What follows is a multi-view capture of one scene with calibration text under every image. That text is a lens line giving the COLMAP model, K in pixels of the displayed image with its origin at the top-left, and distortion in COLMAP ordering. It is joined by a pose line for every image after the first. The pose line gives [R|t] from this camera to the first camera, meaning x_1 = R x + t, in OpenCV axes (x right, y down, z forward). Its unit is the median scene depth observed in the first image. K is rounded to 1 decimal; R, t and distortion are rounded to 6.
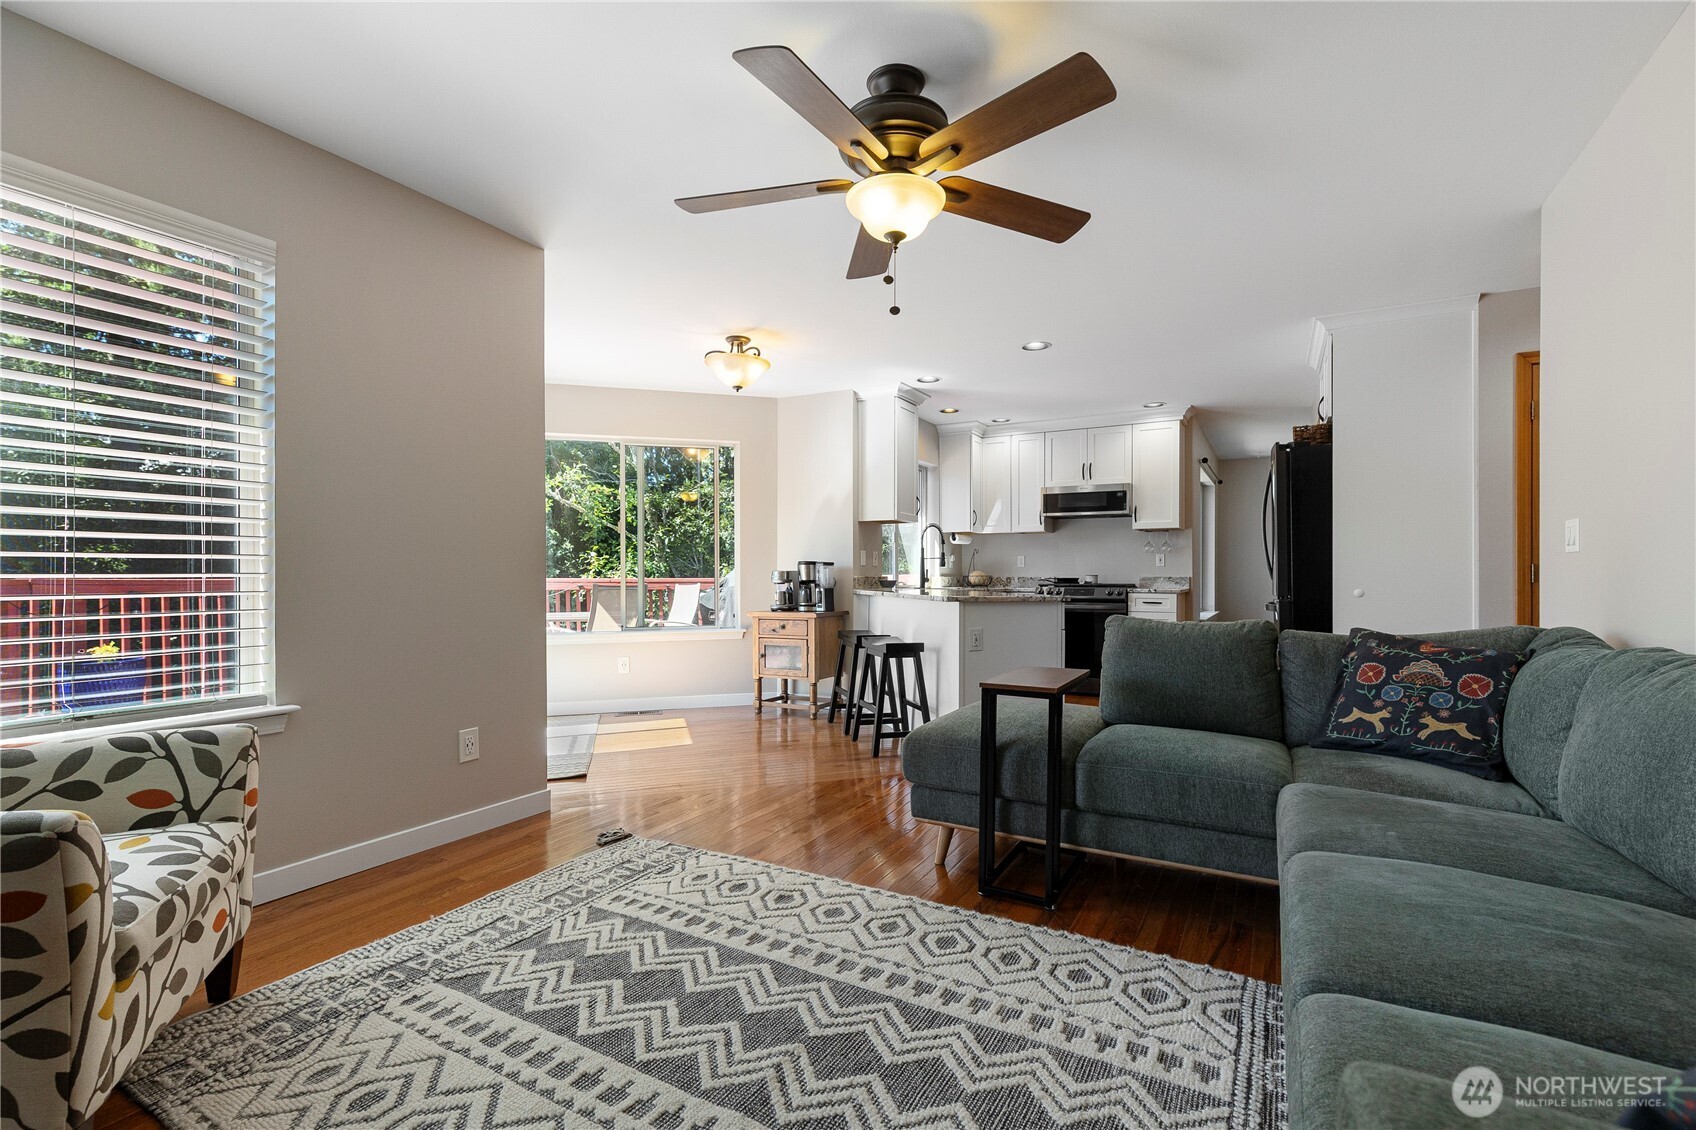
lens RADIAL K [[756.5, 0, 844.7], [0, 756.5, 580.9], [0, 0, 1]] dist [0.009568, -0.000891]
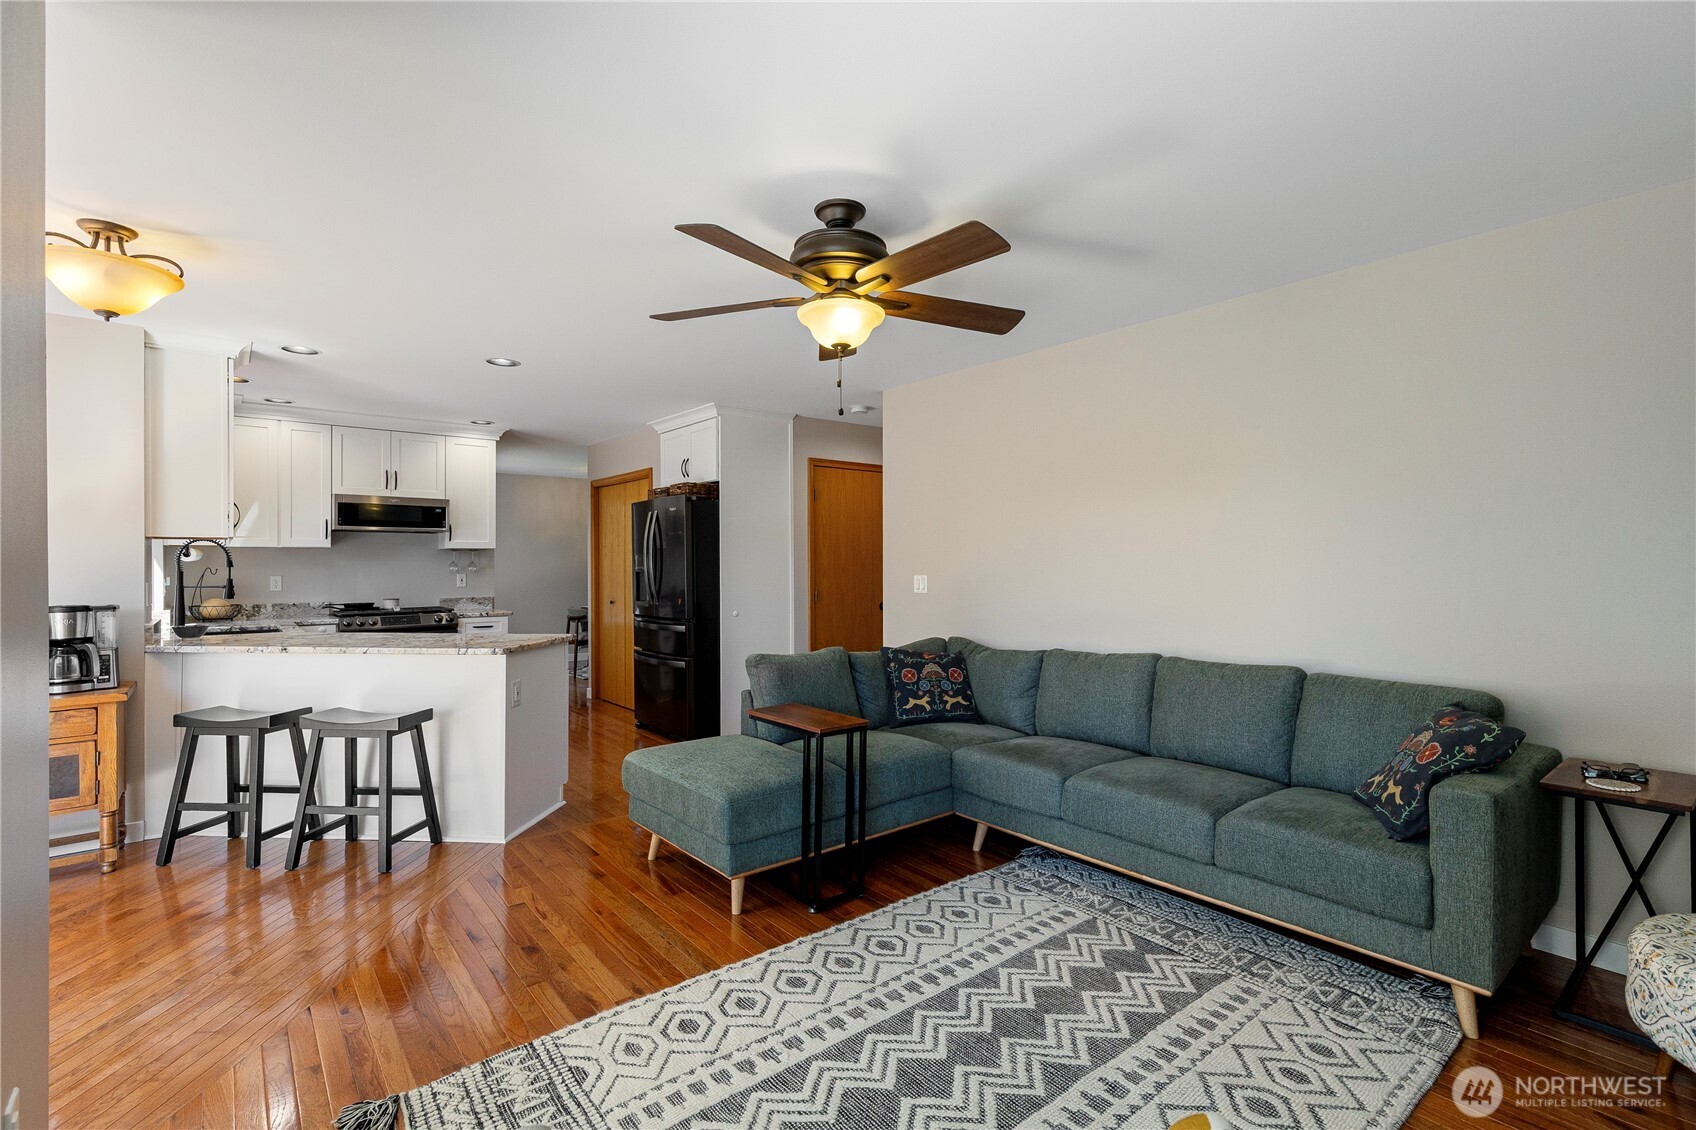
lens RADIAL K [[778.0, 0, 858.0], [0, 778.0, 559.9], [0, 0, 1]] dist [0.008921, -0.000178]
pose [[0.360332, 0.002841, 0.932820, -0.887572], [0.010661, 0.999918, -0.007164, -0.112316], [-0.932763, 0.012526, 0.360272, 0.493404]]
